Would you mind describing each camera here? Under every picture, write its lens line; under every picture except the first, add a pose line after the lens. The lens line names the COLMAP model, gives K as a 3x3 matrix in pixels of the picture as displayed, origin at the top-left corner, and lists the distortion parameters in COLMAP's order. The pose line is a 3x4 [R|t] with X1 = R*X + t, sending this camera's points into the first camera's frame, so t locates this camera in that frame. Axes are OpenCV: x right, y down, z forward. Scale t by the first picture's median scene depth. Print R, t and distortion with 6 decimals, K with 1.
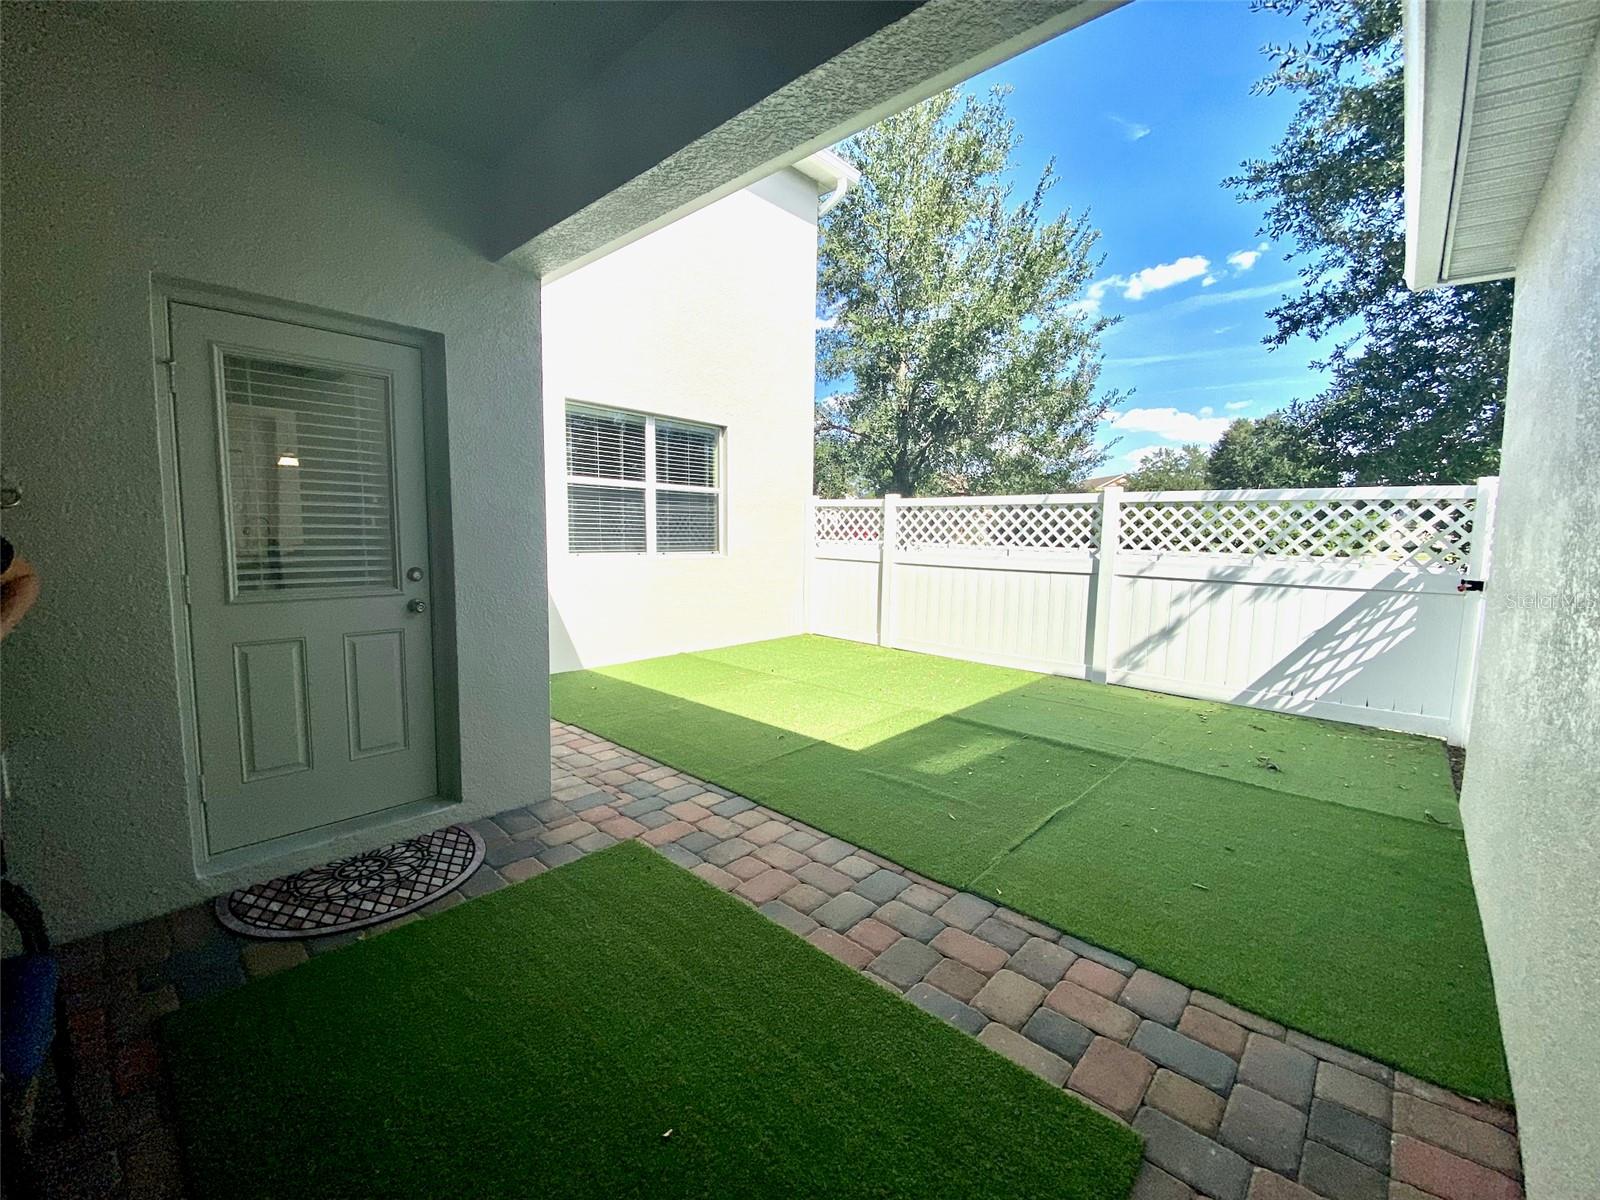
lens RADIAL K [[655.2, 0, 795.0], [0, 655.2, 605.4], [0, 0, 1]] dist [-0.001021, -0.018184]
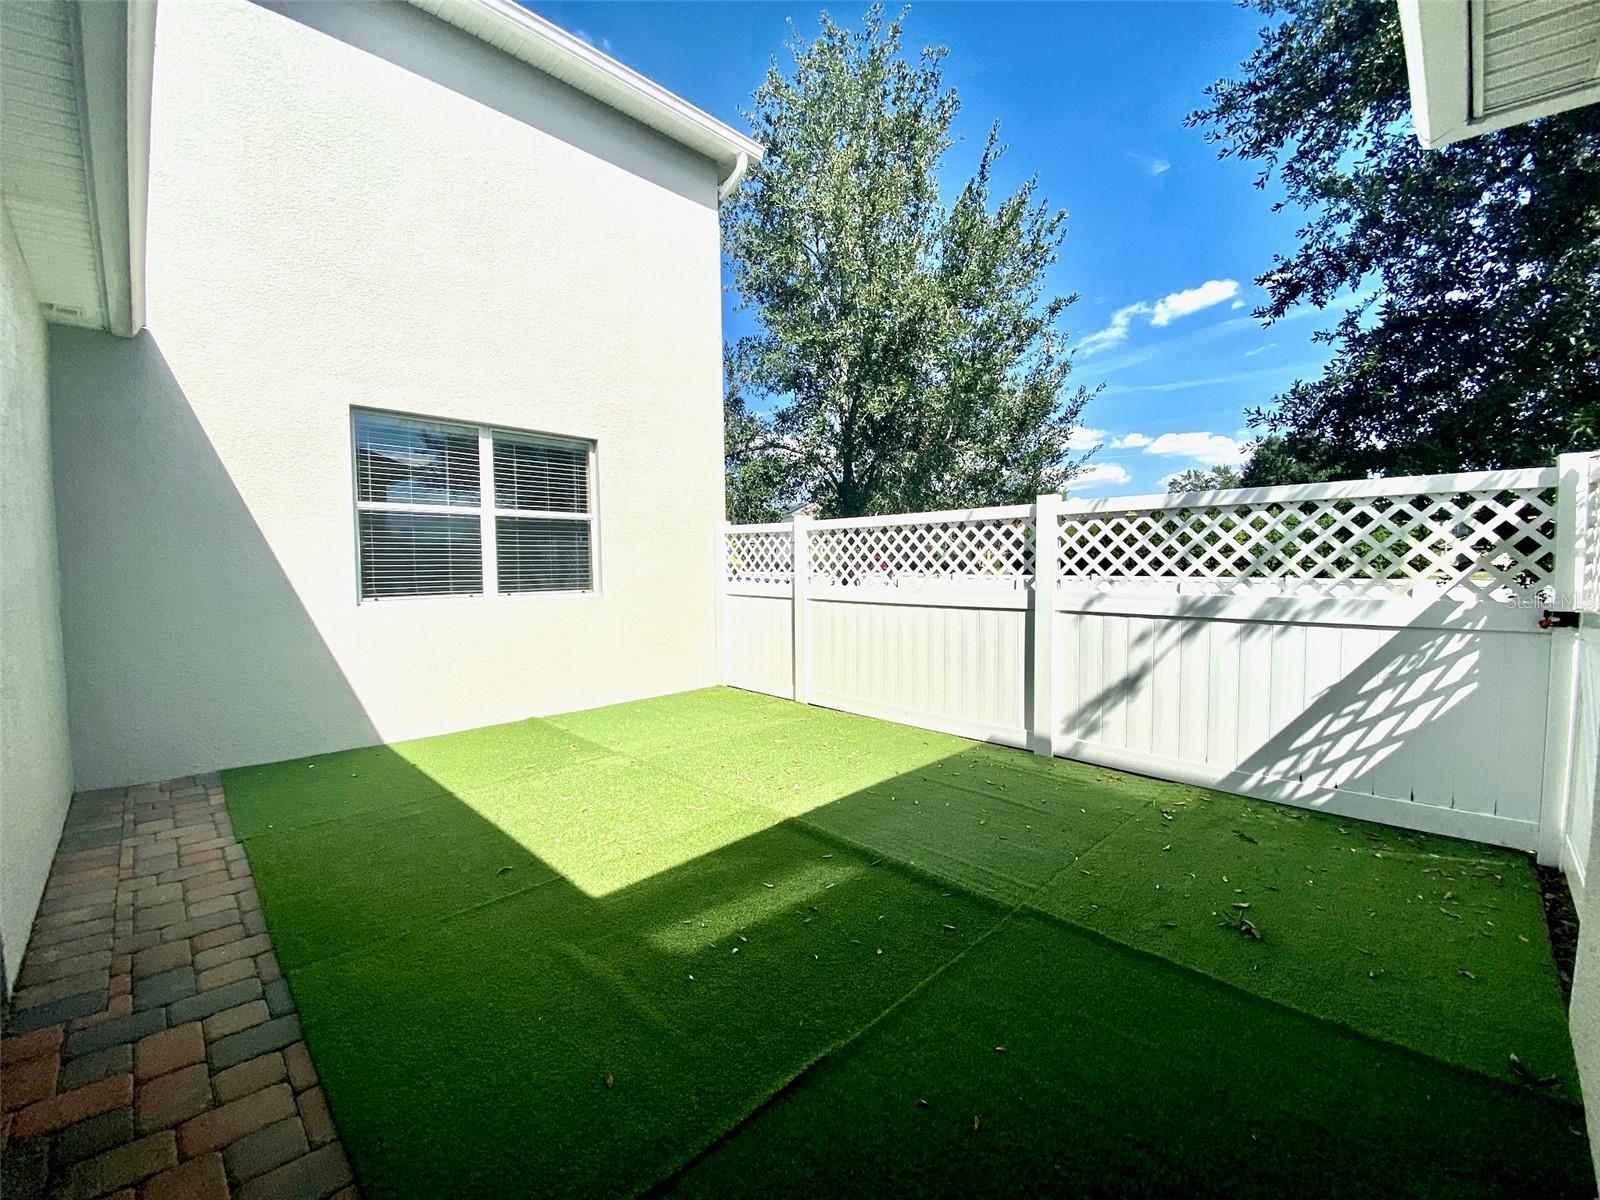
lens RADIAL K [[655.6, 0, 800.0], [0, 655.6, 600.0], [0, 0, 1]] dist [0.003076, -0.017961]
pose [[0.998929, -0.022422, -0.040479, 0.233879], [0.020031, 0.998084, -0.058548, -0.021391], [0.041714, 0.057674, 0.997464, 0.243229]]
